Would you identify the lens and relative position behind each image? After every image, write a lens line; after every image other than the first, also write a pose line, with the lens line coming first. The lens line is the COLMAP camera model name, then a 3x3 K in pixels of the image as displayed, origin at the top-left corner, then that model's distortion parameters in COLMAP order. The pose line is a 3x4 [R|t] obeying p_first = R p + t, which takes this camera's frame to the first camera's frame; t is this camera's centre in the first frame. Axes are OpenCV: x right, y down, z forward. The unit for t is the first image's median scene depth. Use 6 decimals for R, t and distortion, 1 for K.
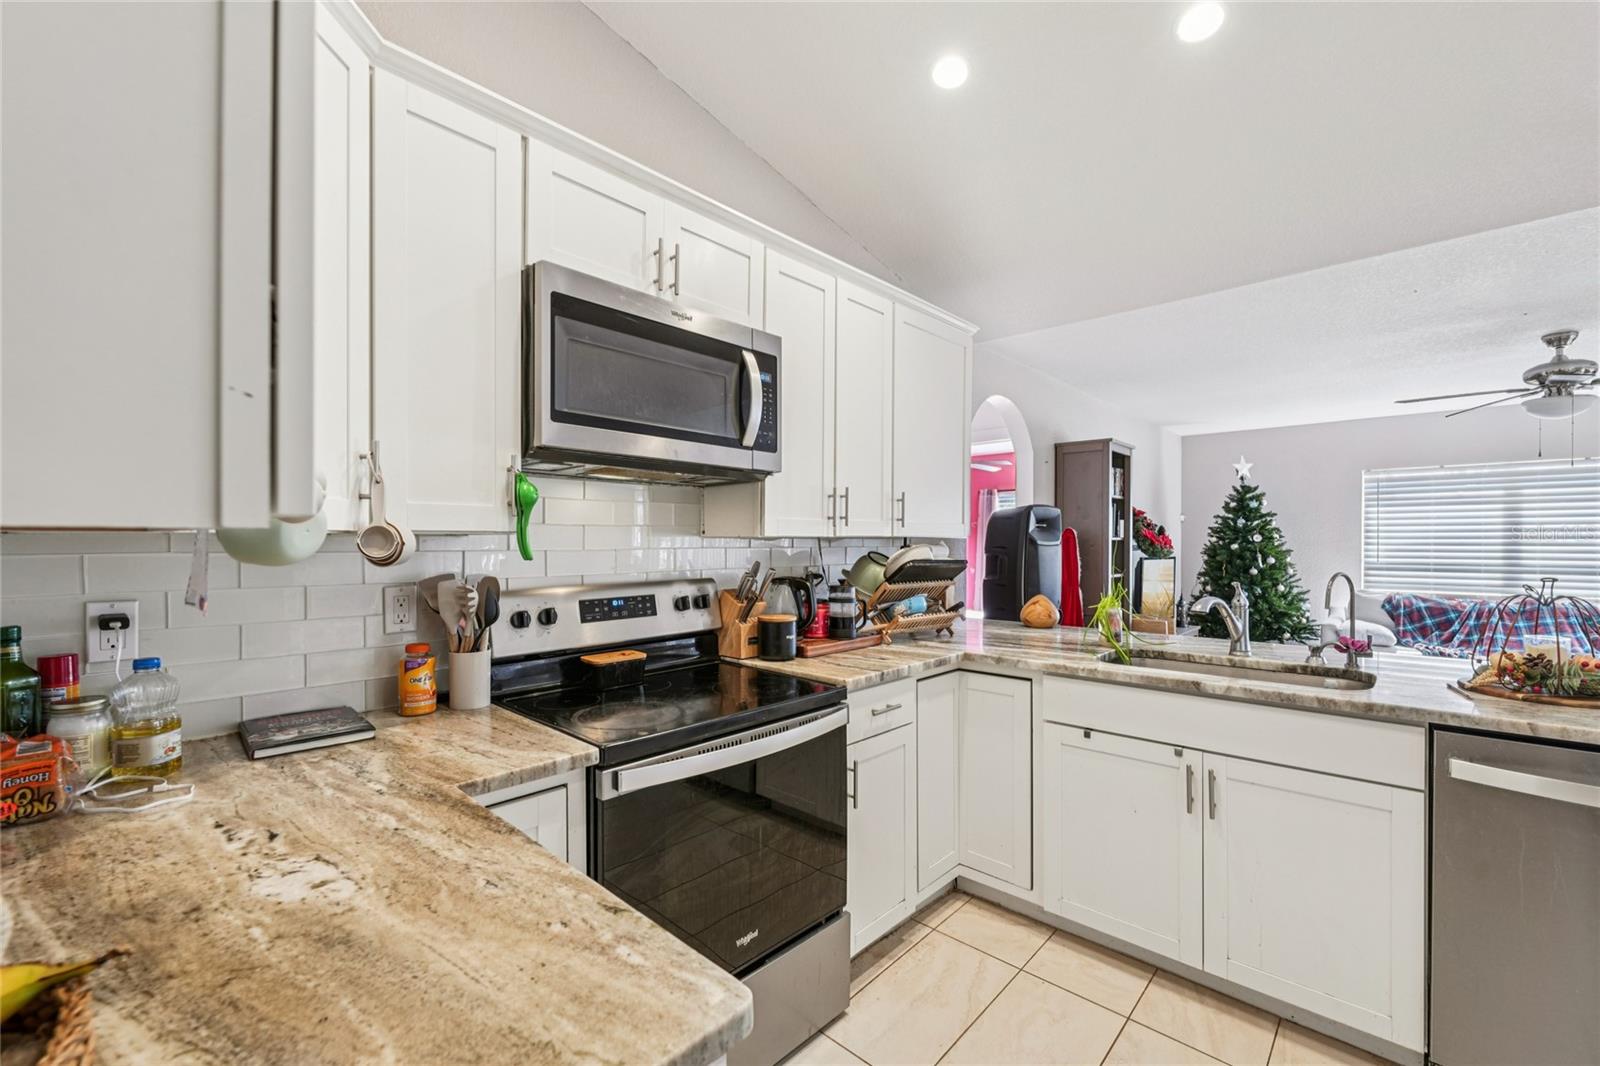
lens RADIAL K [[655.0, 0, 795.9], [0, 655.0, 532.9], [0, 0, 1]] dist [-0.000013, -0.000968]
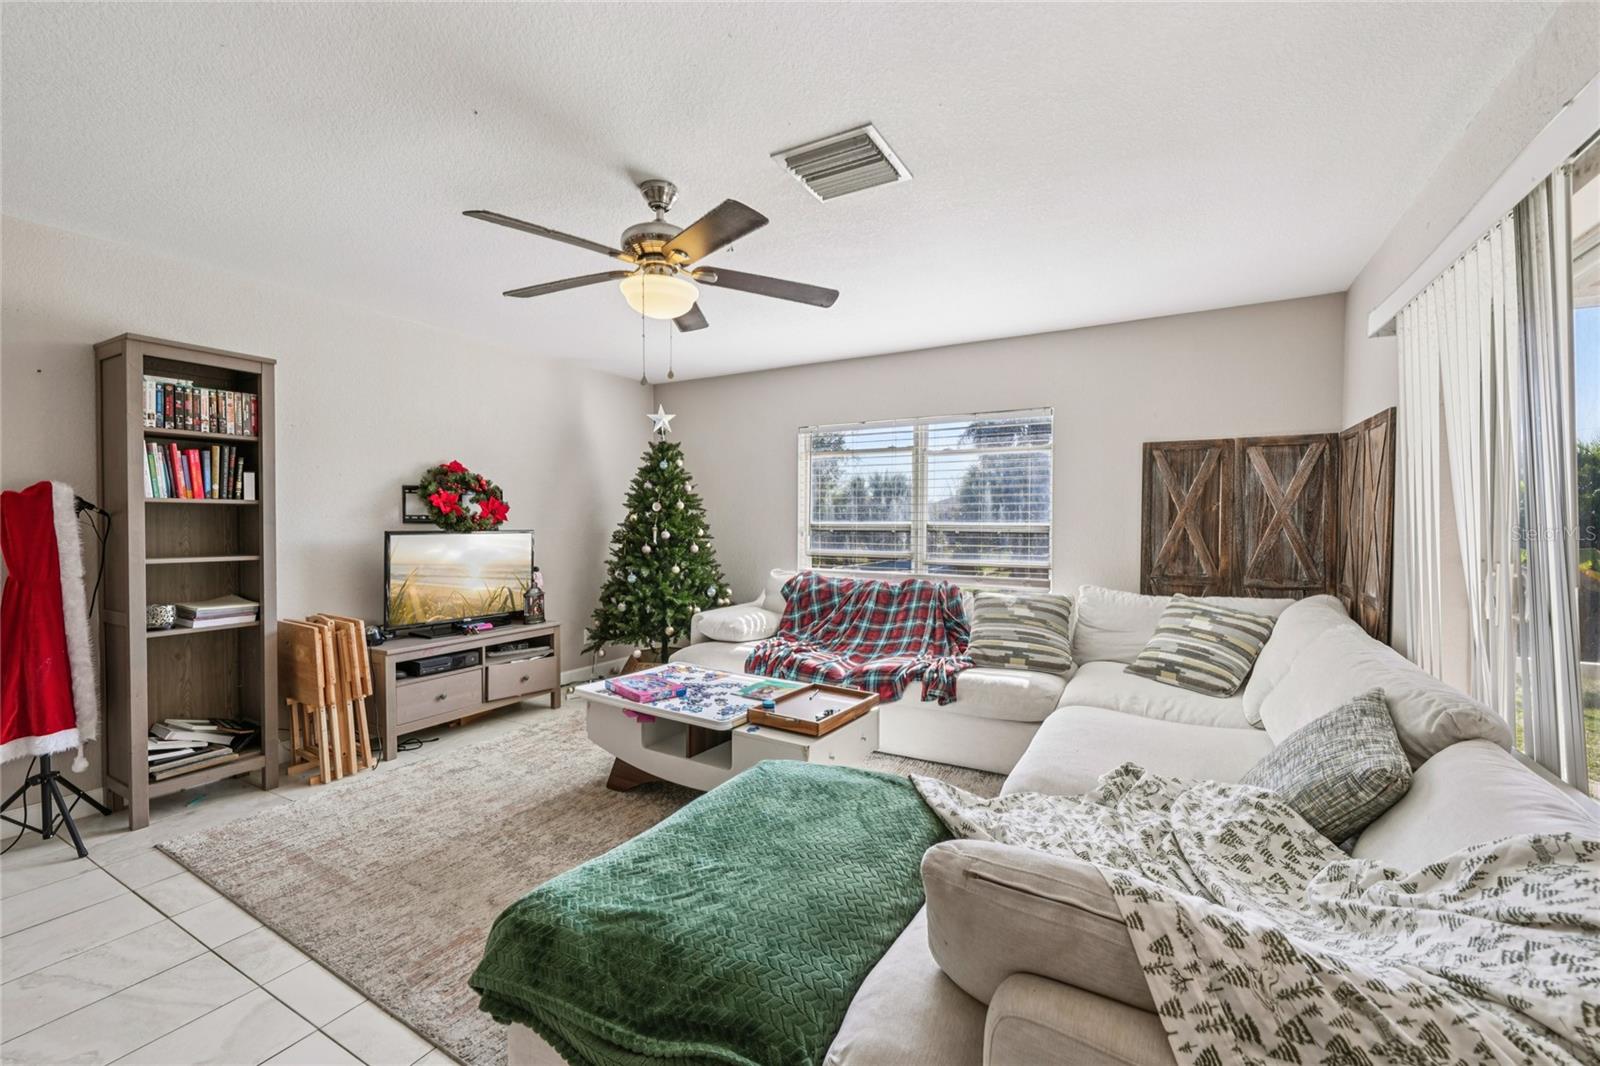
lens RADIAL K [[655.0, 0, 794.4], [0, 655.0, 518.1], [0, 0, 1]] dist [-0.000013, -0.000968]
pose [[0.964086, -0.002287, 0.265579, 0.661203], [0.000252, 0.999970, 0.007697, 0.015590], [-0.265588, -0.007354, 0.964058, 0.199047]]
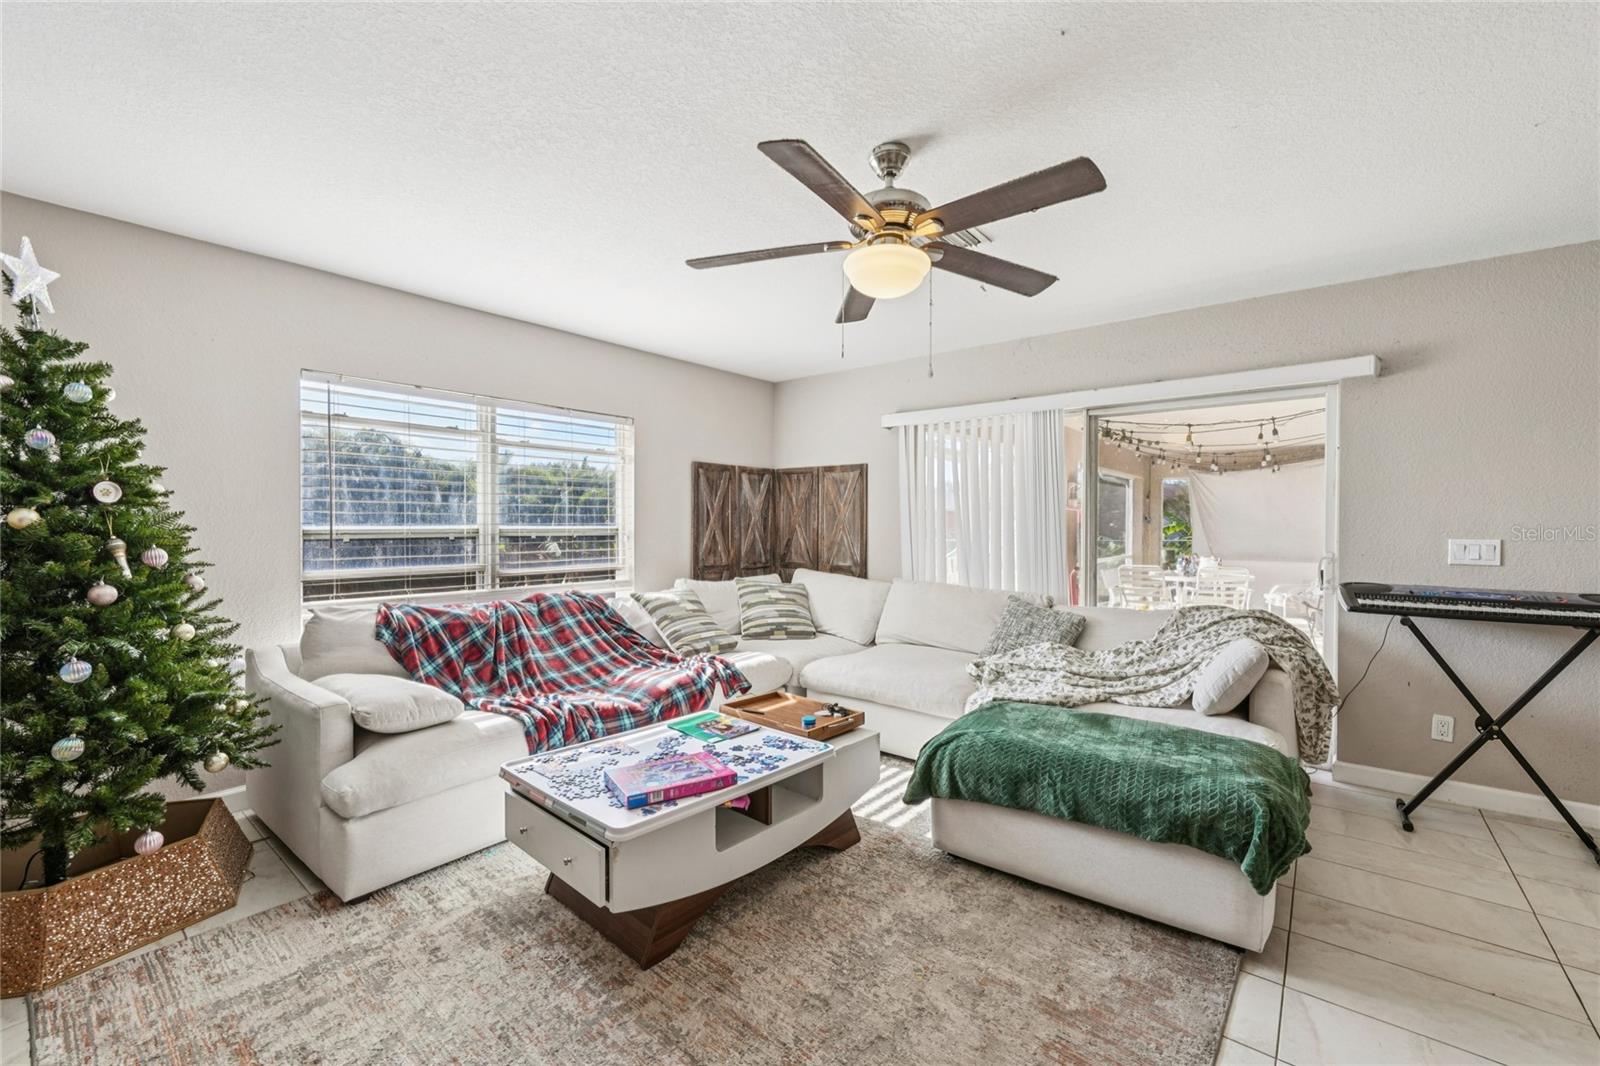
lens RADIAL K [[655.0, 0, 786.4], [0, 655.0, 525.9], [0, 0, 1]] dist [-0.000013, -0.000968]
pose [[-0.083917, -0.006215, 0.996453, 0.347305], [-0.008394, 0.999949, 0.005530, 0.020580], [-0.996437, -0.007901, -0.083965, 0.689742]]
